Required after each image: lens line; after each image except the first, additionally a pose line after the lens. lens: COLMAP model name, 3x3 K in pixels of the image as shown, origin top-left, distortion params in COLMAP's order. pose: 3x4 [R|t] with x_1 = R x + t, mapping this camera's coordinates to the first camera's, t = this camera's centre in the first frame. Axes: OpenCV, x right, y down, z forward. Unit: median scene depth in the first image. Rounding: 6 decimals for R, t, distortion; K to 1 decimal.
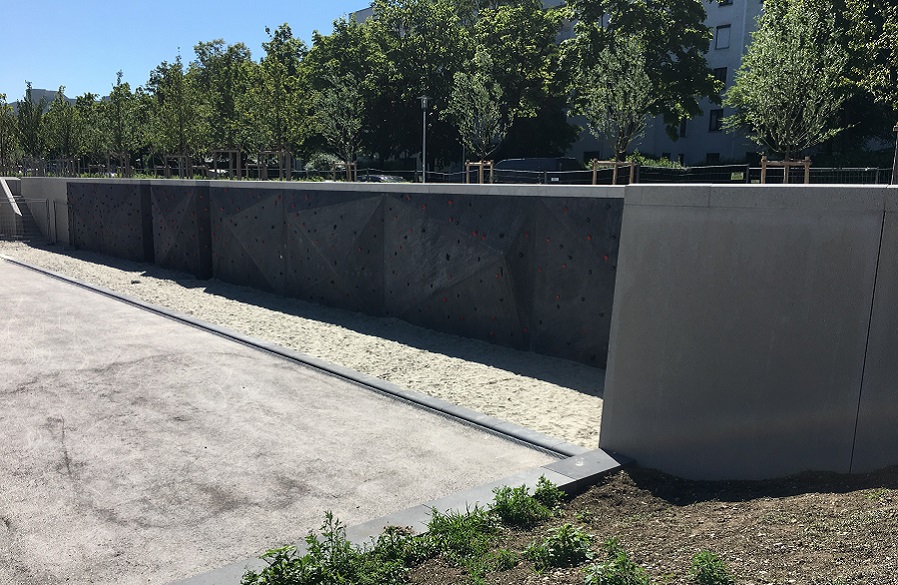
lens RADIAL K [[745.9, 0, 448.0], [0, 745.9, 325.3], [0, 0, 1]] dist [0.075722, -0.099983]
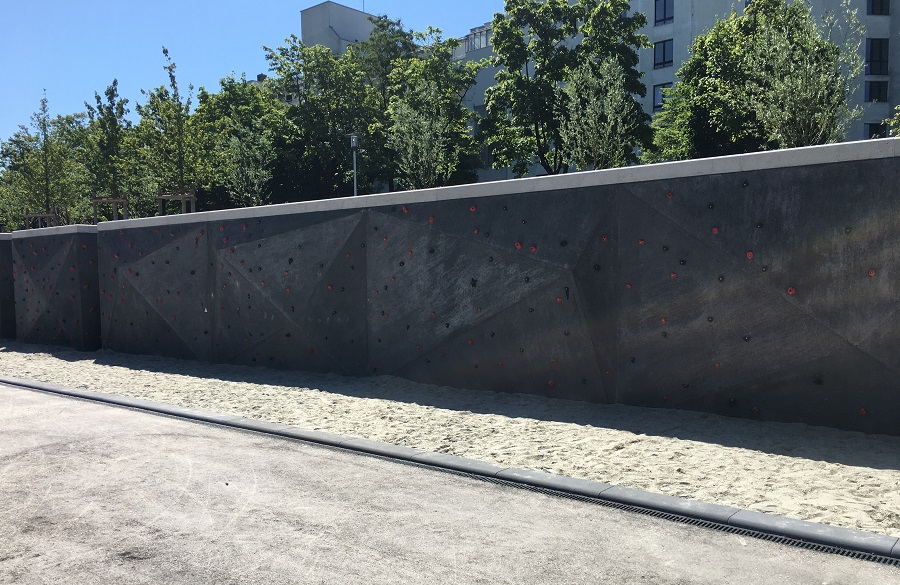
lens RADIAL K [[747.6, 0, 449.0], [0, 747.6, 325.4], [0, 0, 1]] dist [0.075722, -0.099983]
pose [[0.985289, -0.041364, 0.165817, -0.158278], [0.059431, 0.992640, -0.105519, 0.027222], [-0.160232, 0.113822, 0.980495, 0.320559]]
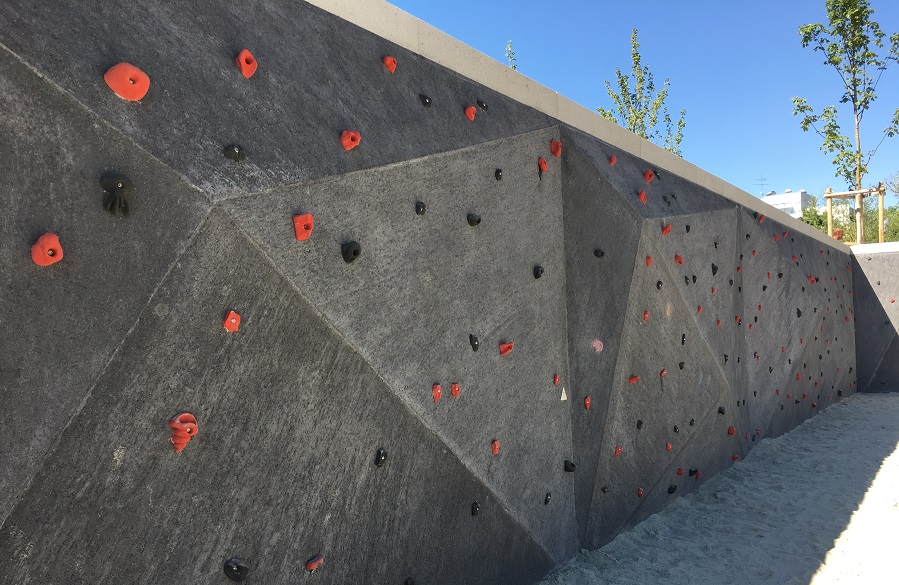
lens RADIAL K [[746.7, 0, 448.5], [0, 746.7, 325.3], [0, 0, 1]] dist [0.075722, -0.099983]
pose [[-0.226445, -0.003934, 0.974016, -0.657660], [0.197370, 0.979061, 0.049840, -0.194944], [-0.953817, 0.203528, -0.220927, 1.598325]]
